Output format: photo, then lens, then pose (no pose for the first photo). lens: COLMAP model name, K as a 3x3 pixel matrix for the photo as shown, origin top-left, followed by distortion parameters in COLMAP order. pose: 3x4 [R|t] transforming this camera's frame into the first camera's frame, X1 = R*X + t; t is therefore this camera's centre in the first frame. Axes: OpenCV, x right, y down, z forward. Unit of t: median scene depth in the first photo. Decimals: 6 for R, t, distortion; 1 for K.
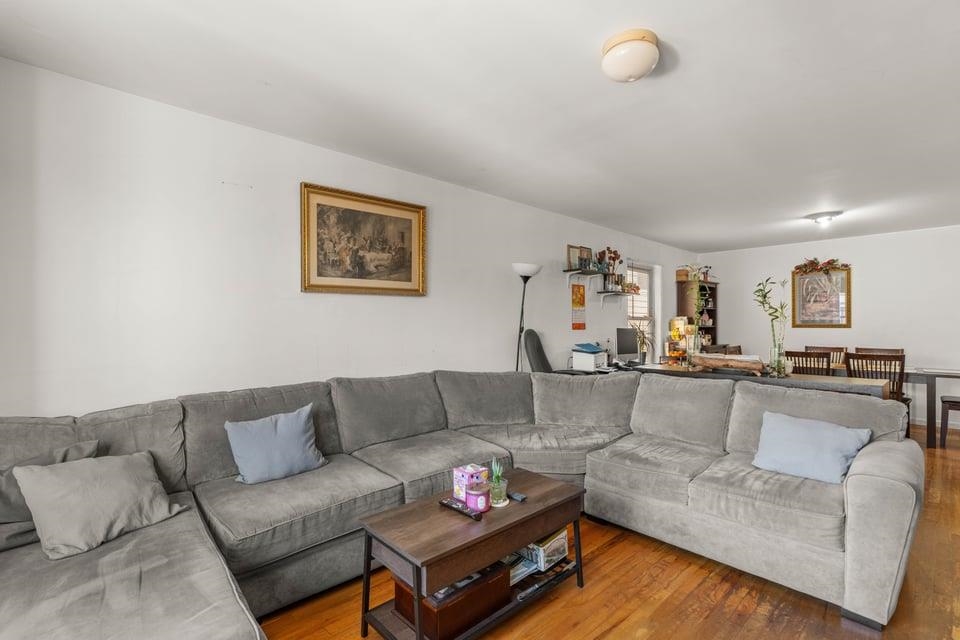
lens RADIAL K [[440.2, 0, 480.0], [0, 440.2, 320.0], [0, 0, 1]] dist [-0.000206, 0.000367]
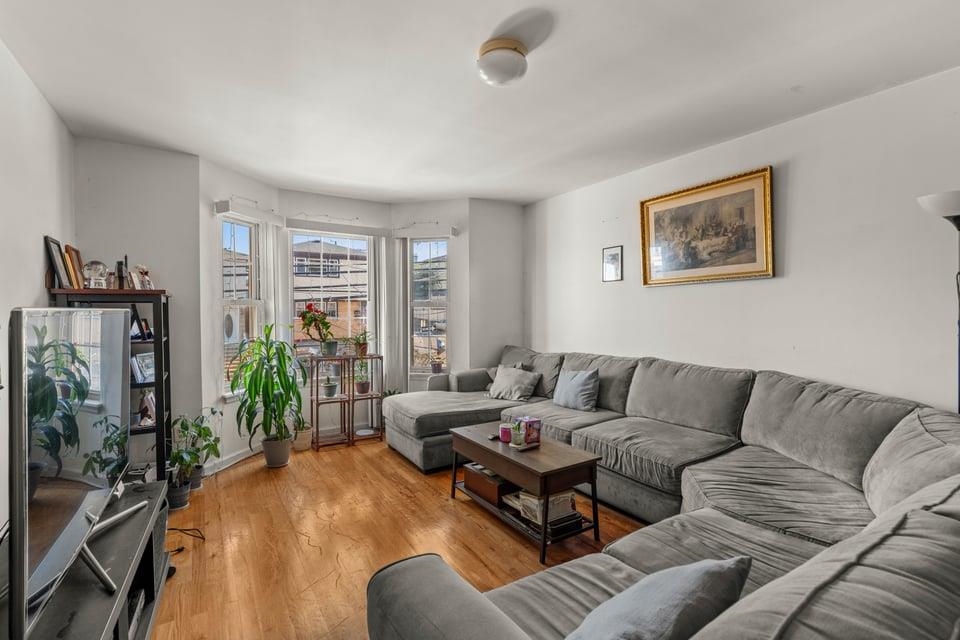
lens RADIAL K [[440.2, 0, 480.0], [0, 440.2, 320.0], [0, 0, 1]] dist [-0.000206, 0.000367]
pose [[-0.173239, 0.014957, -0.984766, 0.824738], [0.005552, 0.999884, 0.014209, 0.009333], [0.984864, -0.003006, -0.173302, 0.673051]]
